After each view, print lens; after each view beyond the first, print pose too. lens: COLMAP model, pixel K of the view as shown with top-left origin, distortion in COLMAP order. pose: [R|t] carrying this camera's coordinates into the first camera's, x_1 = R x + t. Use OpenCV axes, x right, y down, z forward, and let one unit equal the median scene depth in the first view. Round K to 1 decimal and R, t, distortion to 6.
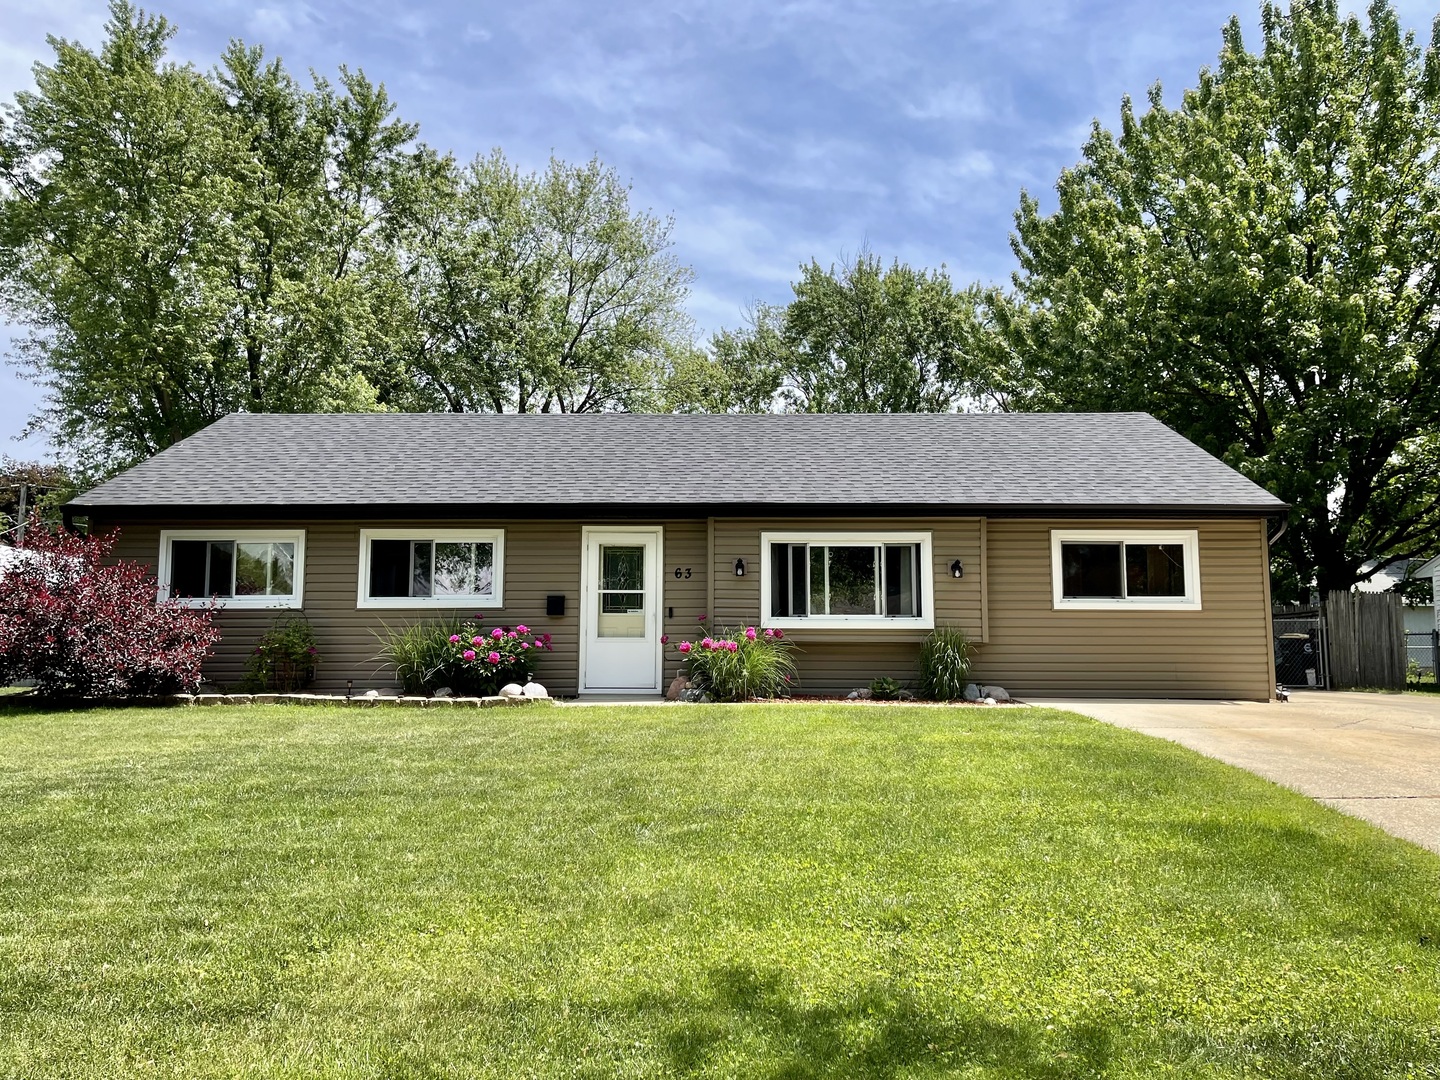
lens RADIAL K [[1093.1, 0, 719.6], [0, 1093.1, 535.6], [0, 0, 1]] dist [0.071542, -0.088388]
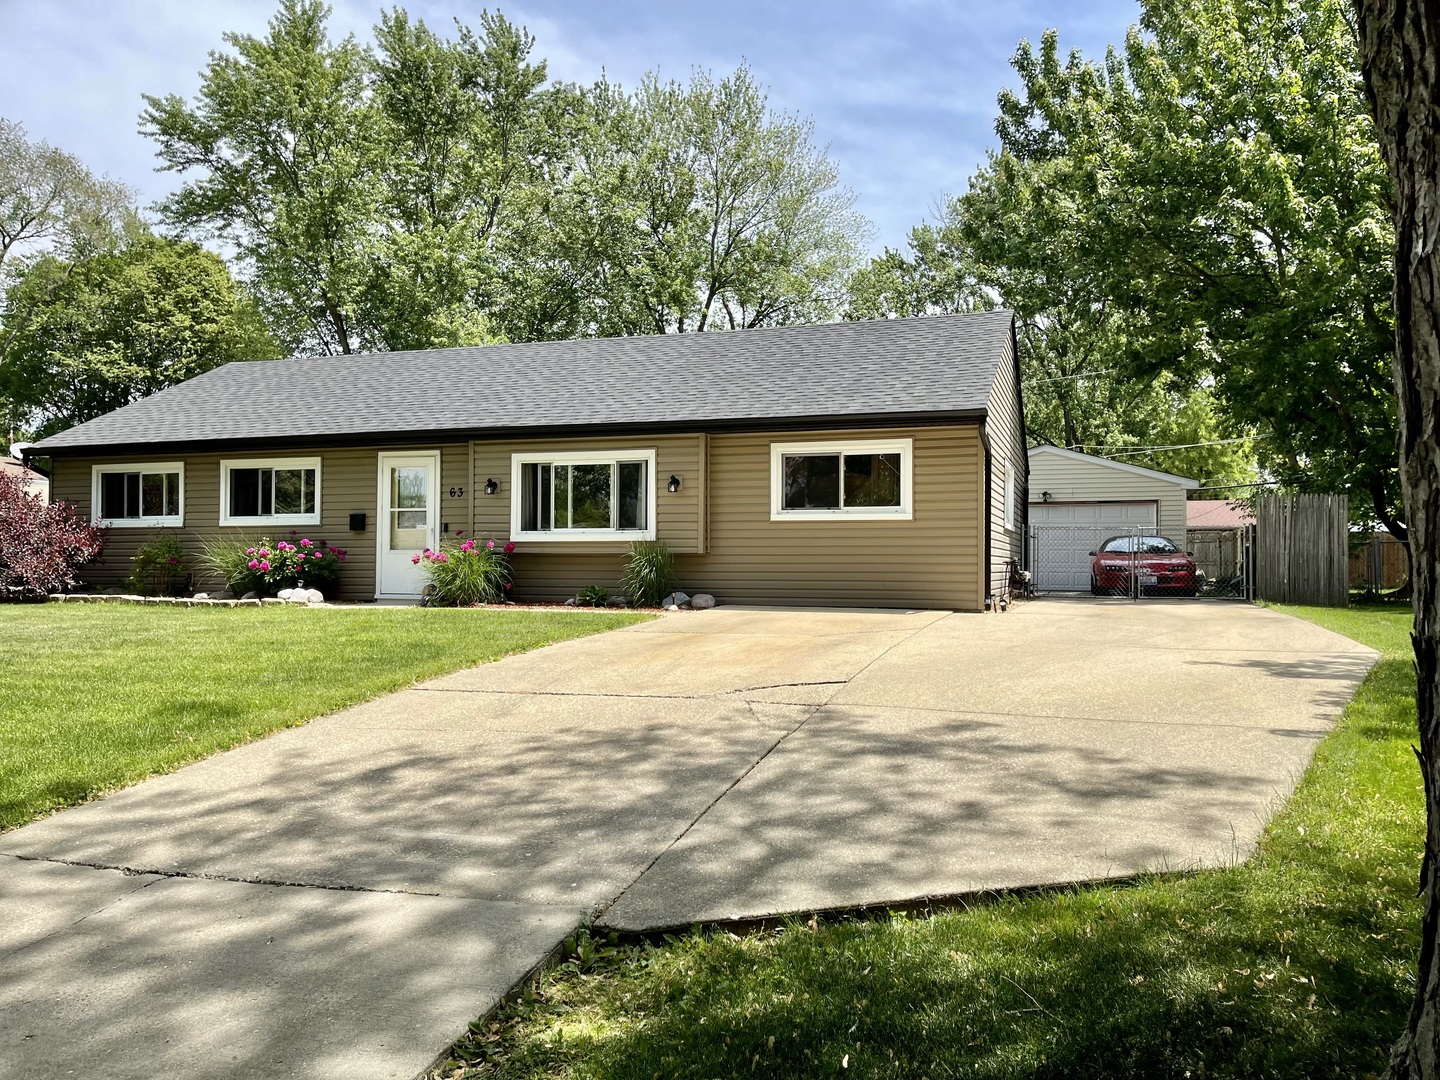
lens RADIAL K [[1093.1, 0, 715.1], [0, 1093.1, 552.0], [0, 0, 1]] dist [0.071542, -0.088388]
pose [[0.954273, -0.002767, -0.298924, 0.556517], [0.031309, 0.995383, 0.090737, 0.001638], [0.297292, -0.095947, 0.949953, 0.011104]]
